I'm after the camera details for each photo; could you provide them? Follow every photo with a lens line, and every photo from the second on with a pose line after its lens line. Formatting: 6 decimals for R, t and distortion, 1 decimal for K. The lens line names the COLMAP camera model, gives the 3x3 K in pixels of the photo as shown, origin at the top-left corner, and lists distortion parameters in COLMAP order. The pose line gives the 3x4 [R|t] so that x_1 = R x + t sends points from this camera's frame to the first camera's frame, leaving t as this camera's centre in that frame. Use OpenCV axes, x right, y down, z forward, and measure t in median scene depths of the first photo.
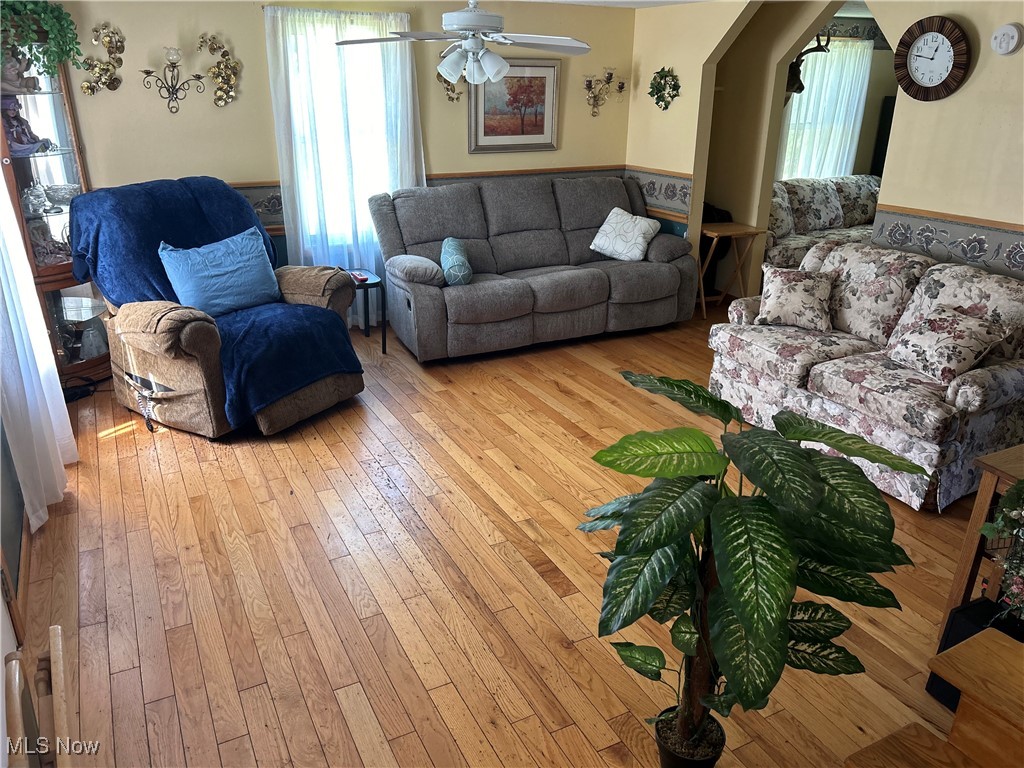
lens RADIAL K [[771.7, 0, 510.4], [0, 771.7, 385.3], [0, 0, 1]] dist [0.038576, -0.046160]
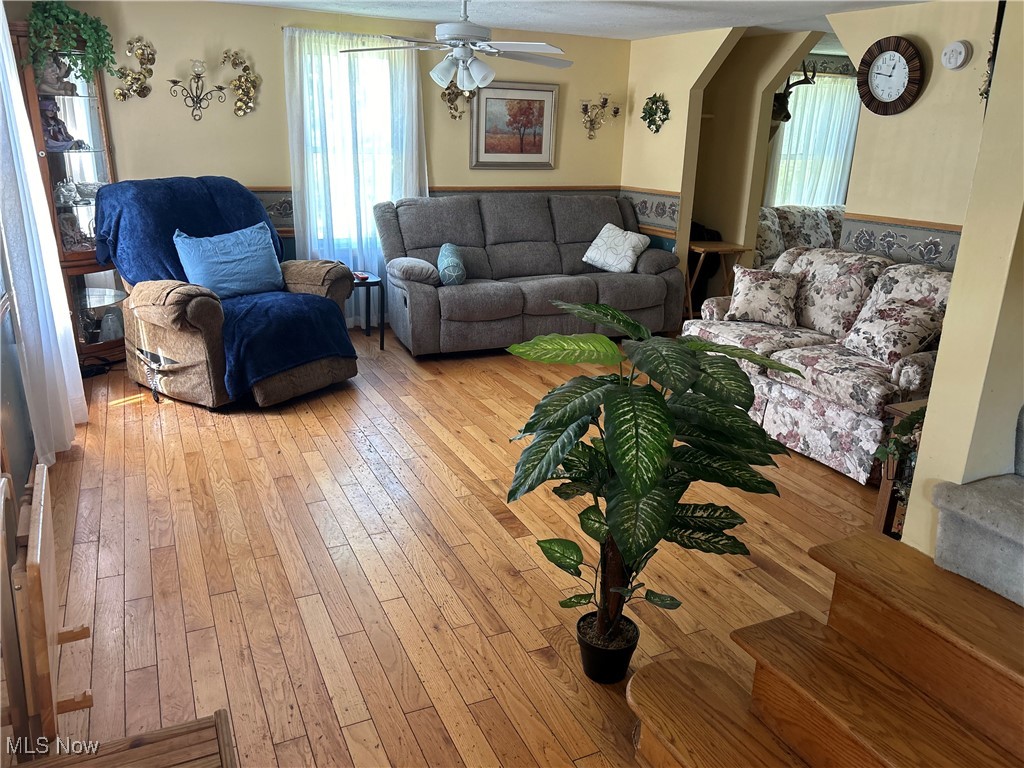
lens RADIAL K [[771.7, 0, 509.2], [0, 771.7, 386.5], [0, 0, 1]] dist [0.038576, -0.046160]
pose [[0.999082, 0.028576, -0.031908, 0.061219], [-0.030485, 0.997670, -0.061032, 0.090946], [0.030090, 0.061949, 0.997626, -0.064000]]
